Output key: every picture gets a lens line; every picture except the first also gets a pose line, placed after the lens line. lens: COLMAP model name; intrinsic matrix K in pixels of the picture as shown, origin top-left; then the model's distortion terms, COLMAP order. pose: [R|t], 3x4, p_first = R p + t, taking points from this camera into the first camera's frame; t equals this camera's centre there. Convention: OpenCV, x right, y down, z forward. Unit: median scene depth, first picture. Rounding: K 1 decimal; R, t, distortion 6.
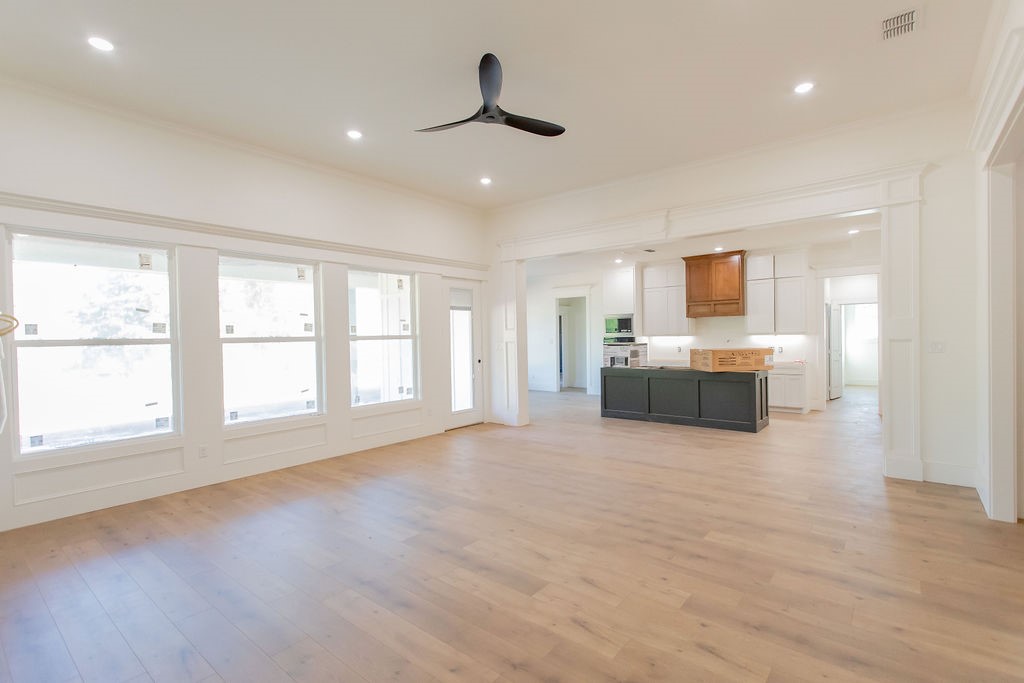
lens RADIAL K [[487.0, 0, 519.0], [0, 487.0, 339.0], [0, 0, 1]] dist [0.003114, 0.000555]
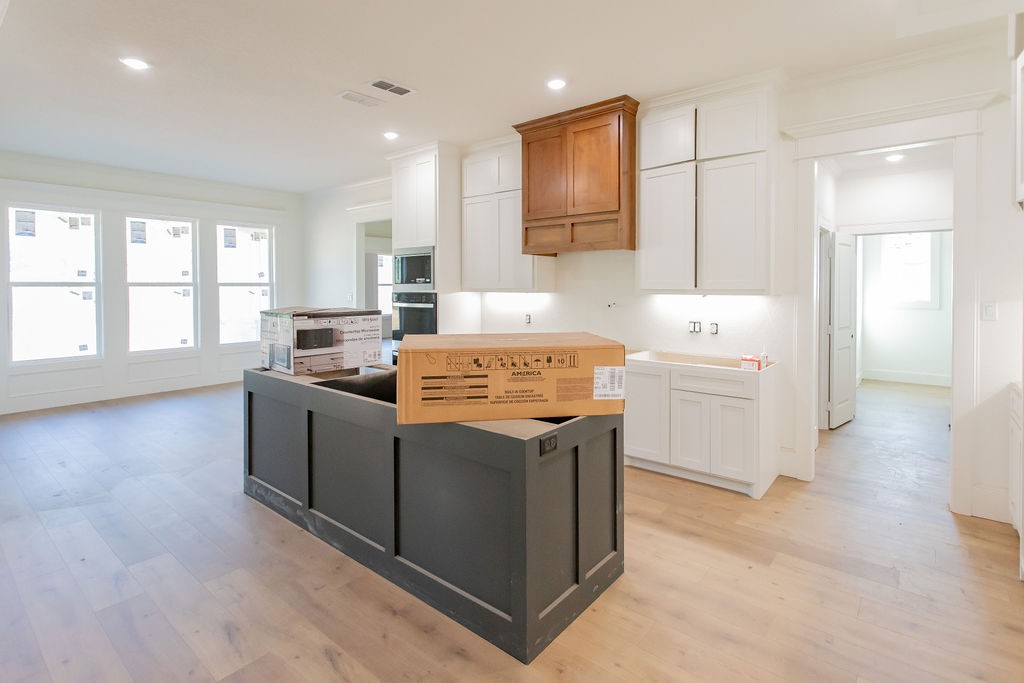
lens RADIAL K [[504.0, 0, 507.0], [0, 504.0, 289.4], [0, 0, 1]] dist [0.002904, 0.000451]
pose [[0.999614, 0.016520, -0.022356, 0.411515], [-0.016500, 0.999863, 0.001095, -0.012082], [0.022371, -0.000726, 0.999749, 0.619987]]
